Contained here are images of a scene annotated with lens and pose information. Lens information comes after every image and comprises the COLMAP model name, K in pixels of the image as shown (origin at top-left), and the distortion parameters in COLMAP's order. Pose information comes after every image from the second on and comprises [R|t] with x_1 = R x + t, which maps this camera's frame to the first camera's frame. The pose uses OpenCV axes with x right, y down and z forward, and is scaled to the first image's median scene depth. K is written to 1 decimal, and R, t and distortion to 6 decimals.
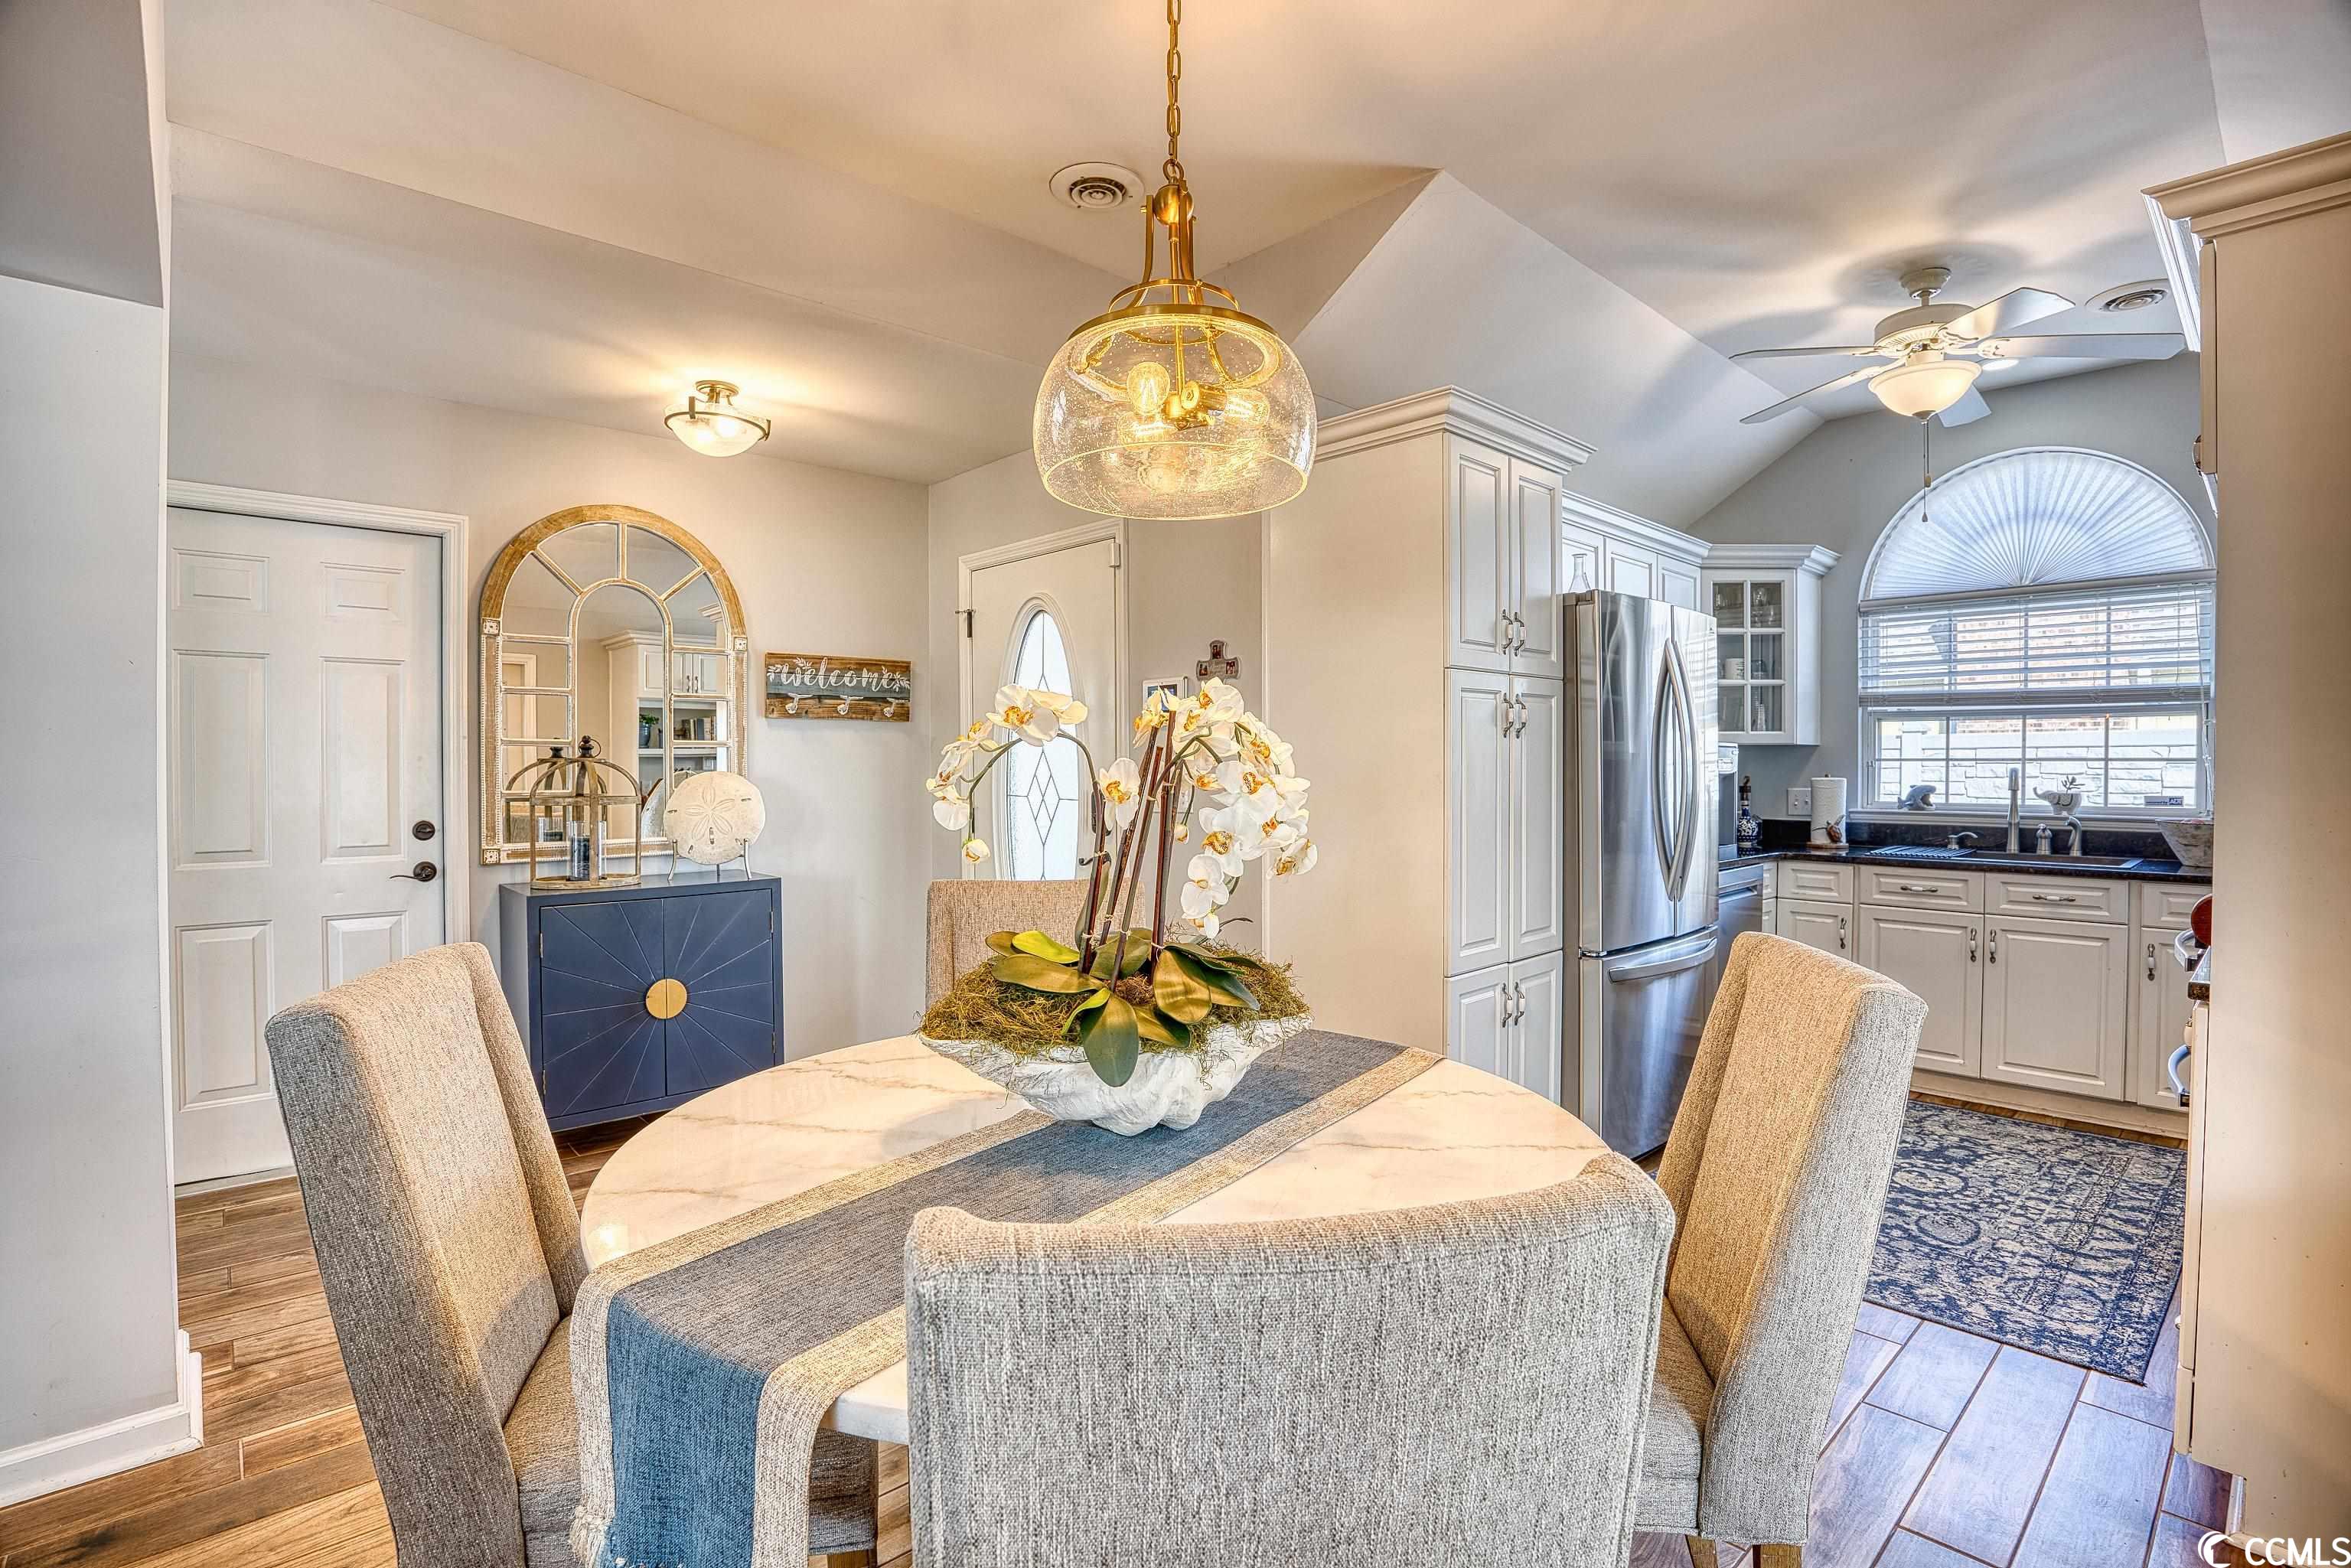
lens RADIAL K [[1102.8, 0, 1171.7], [0, 1102.8, 777.3], [0, 0, 1]] dist [-0.058778, 0.014394]
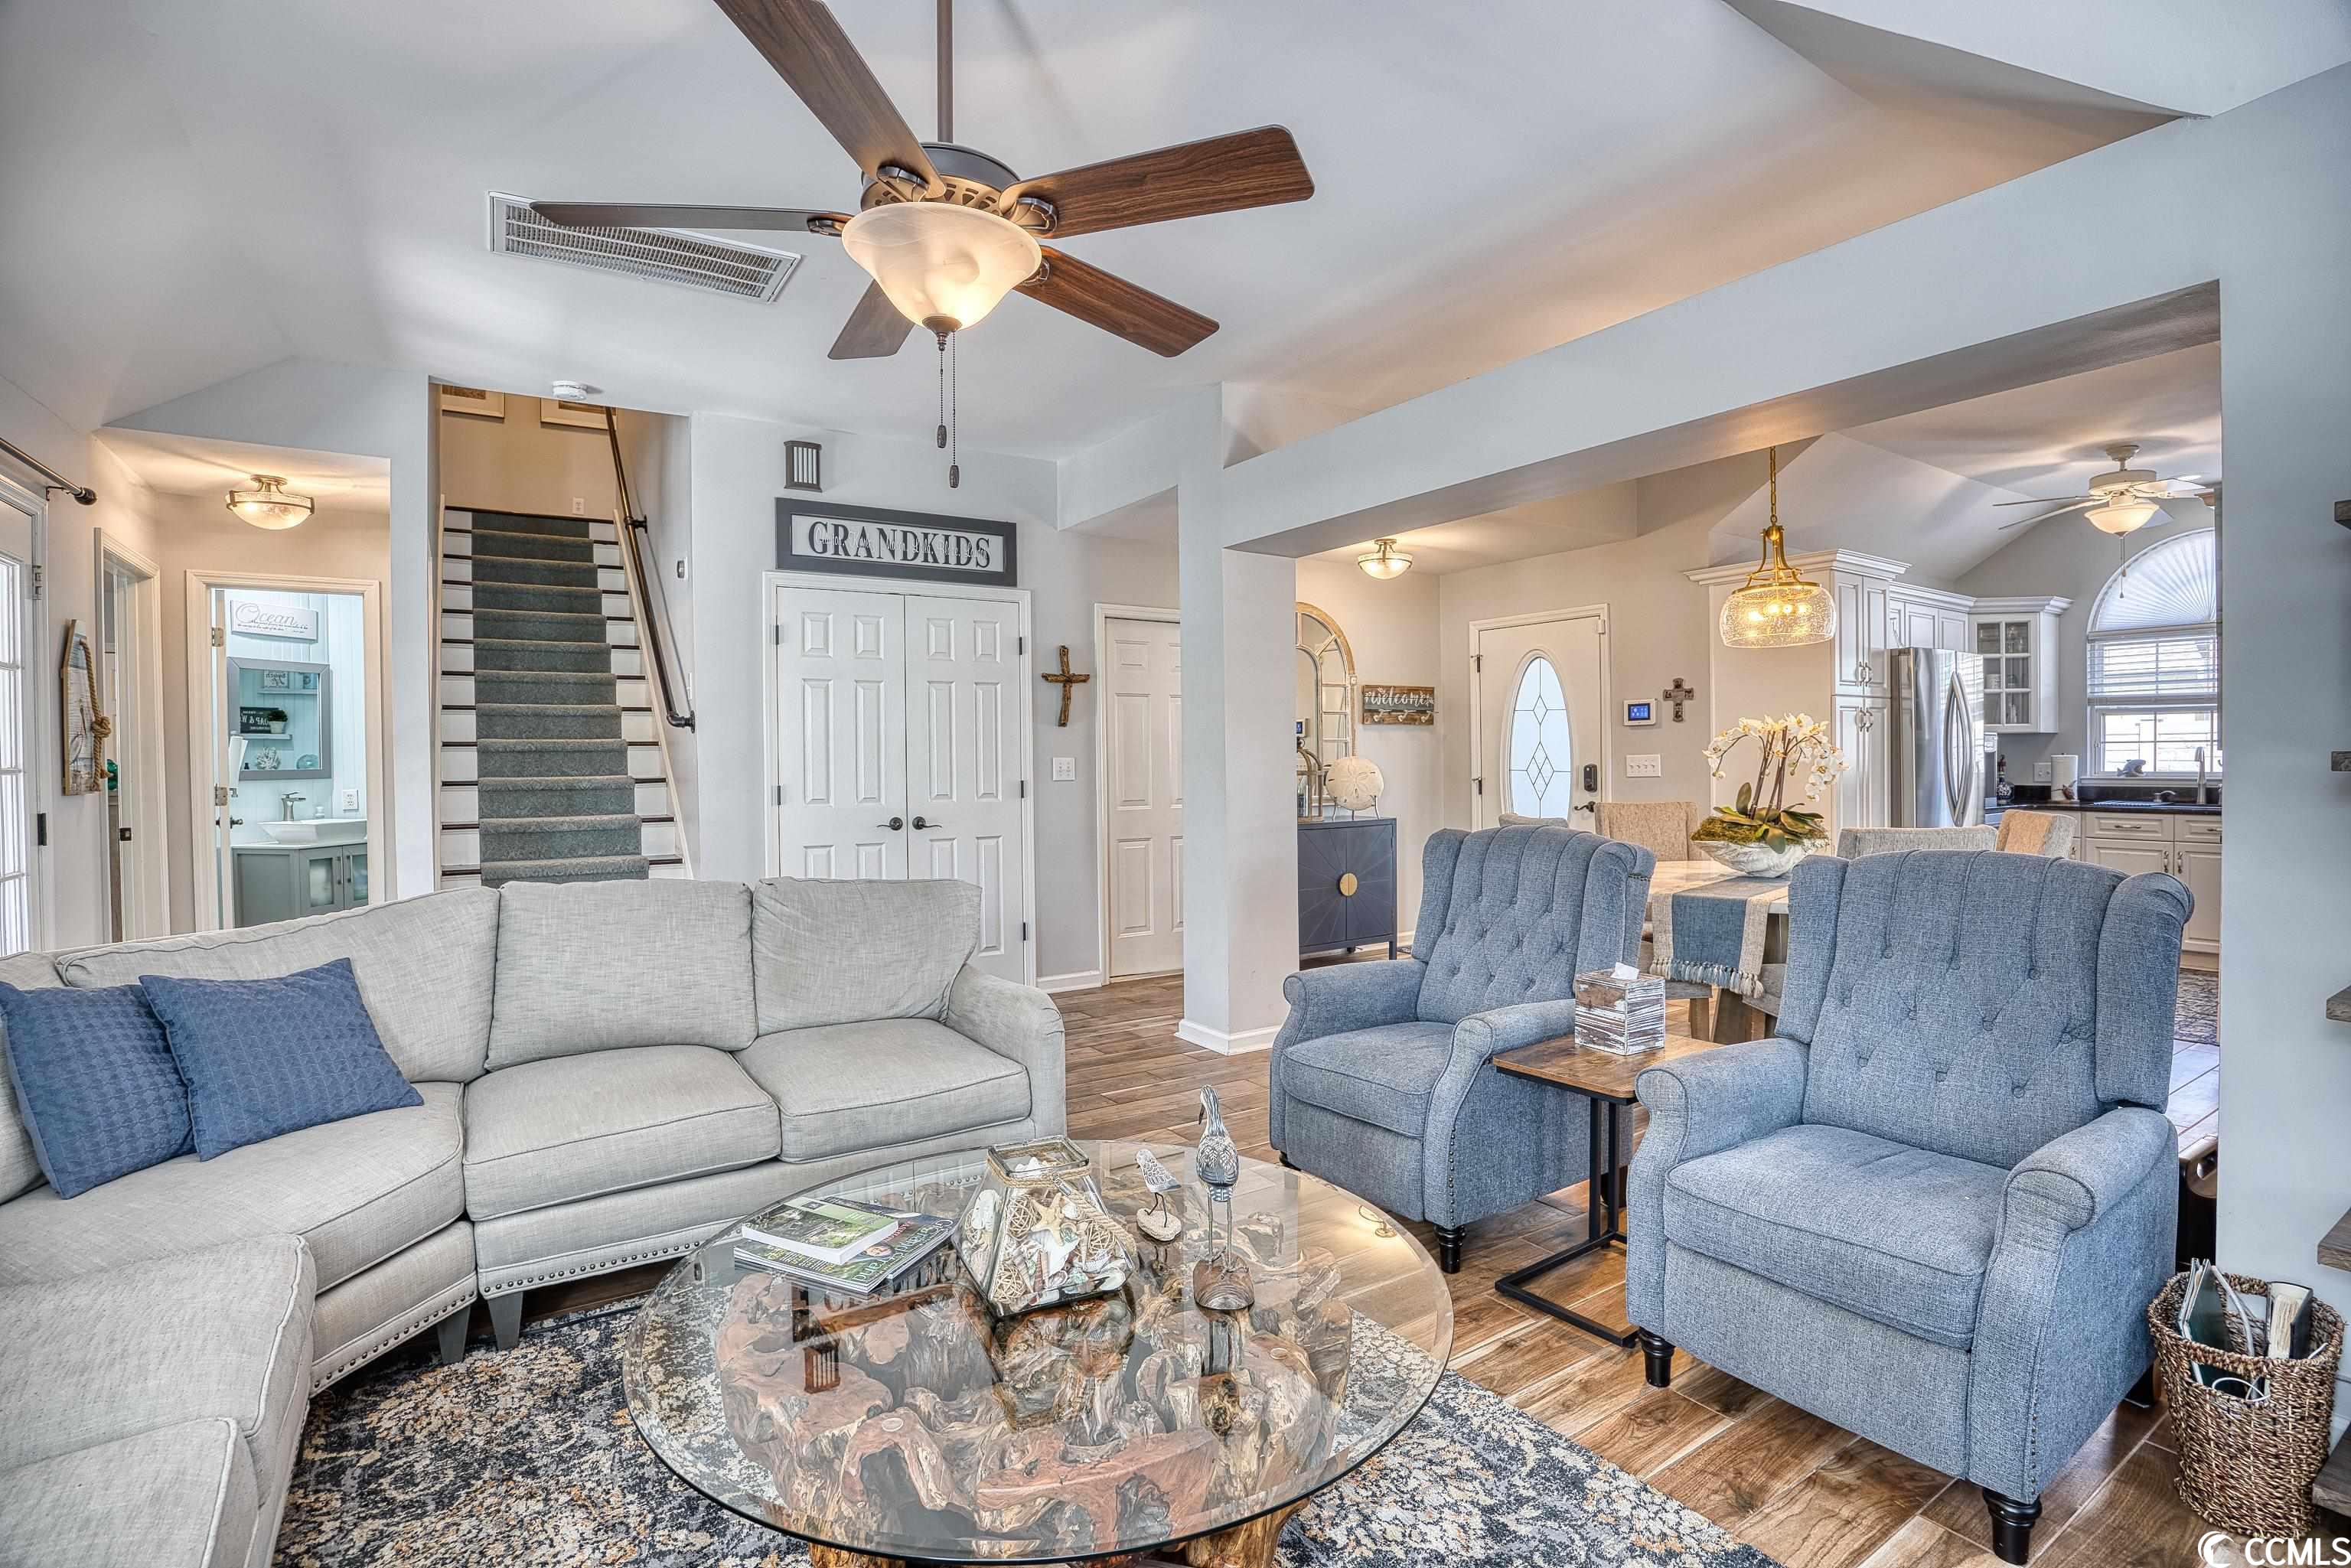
lens RADIAL K [[1102.8, 0, 1172.4], [0, 1102.8, 776.0], [0, 0, 1]] dist [-0.058778, 0.014394]
pose [[0.985873, -0.007408, -0.167331, -0.399694], [0.008134, 0.999960, 0.003657, 0.016167], [0.167297, -0.004967, 0.985894, -0.729968]]
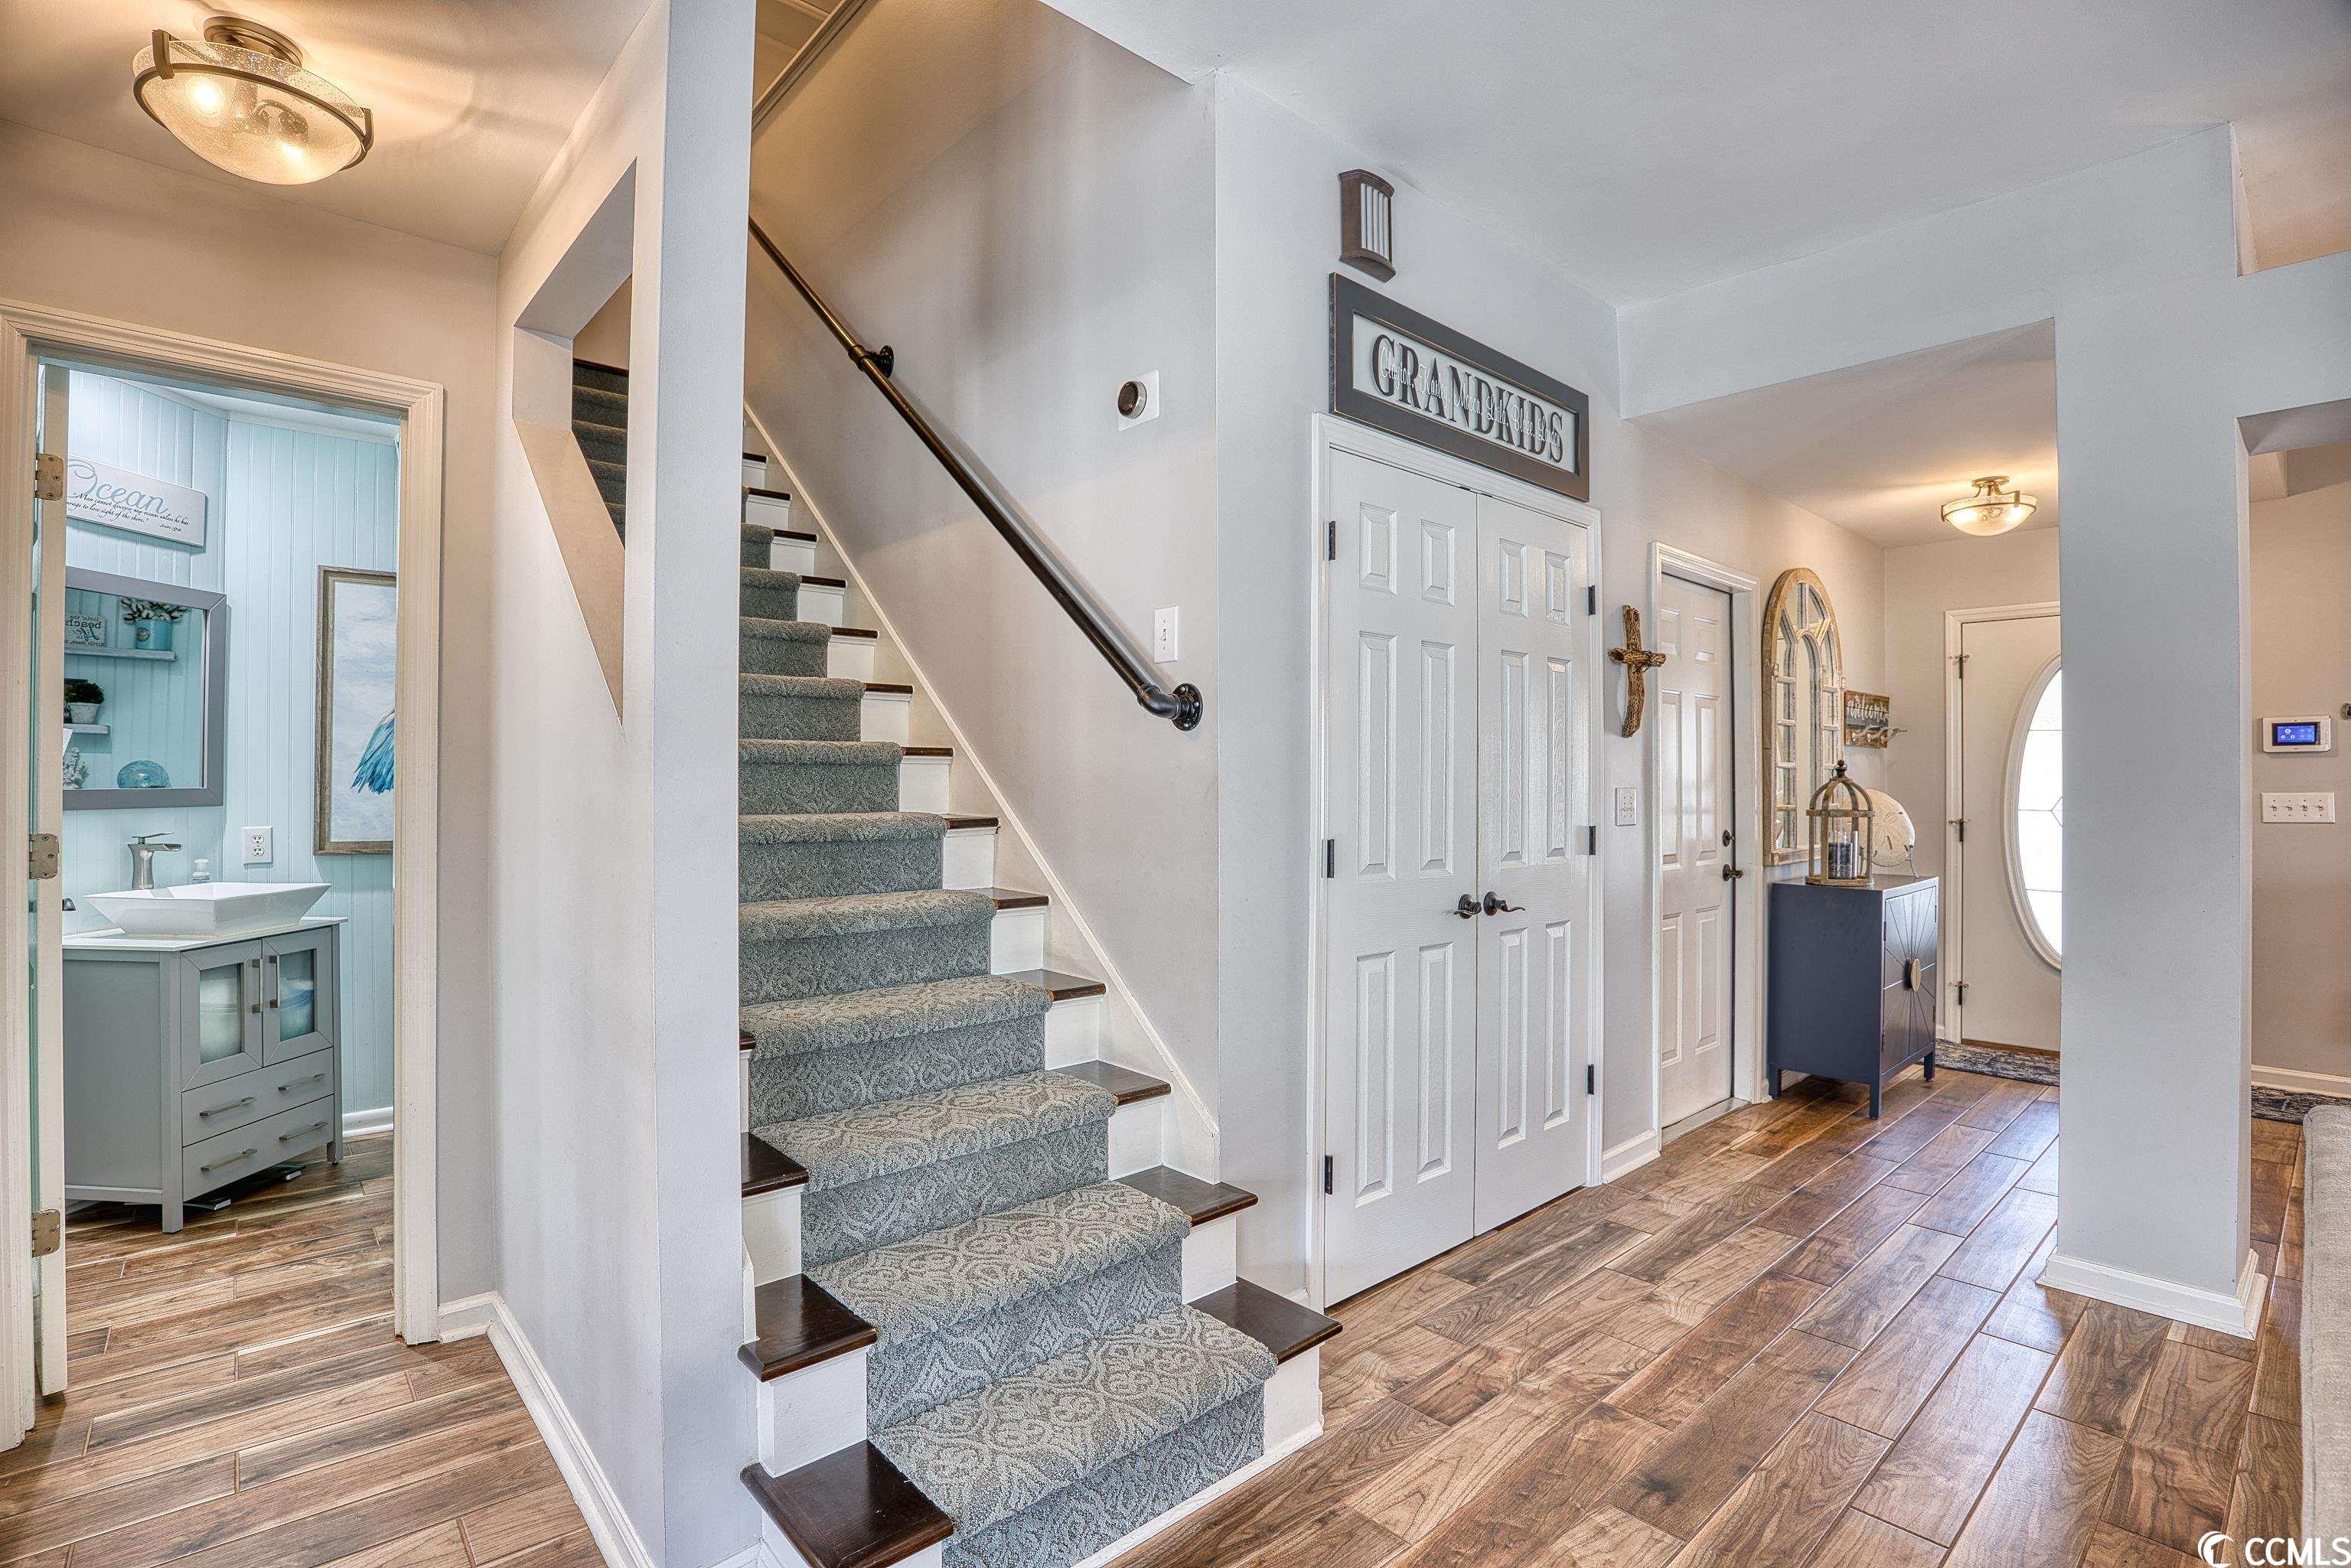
lens RADIAL K [[1102.8, 0, 1179.9], [0, 1102.8, 775.9], [0, 0, 1]] dist [-0.058778, 0.014394]
pose [[0.999934, 0.003234, -0.010988, -1.147885], [-0.003423, 0.999845, -0.017287, 0.002736], [0.010931, 0.017323, 0.999790, -0.196138]]
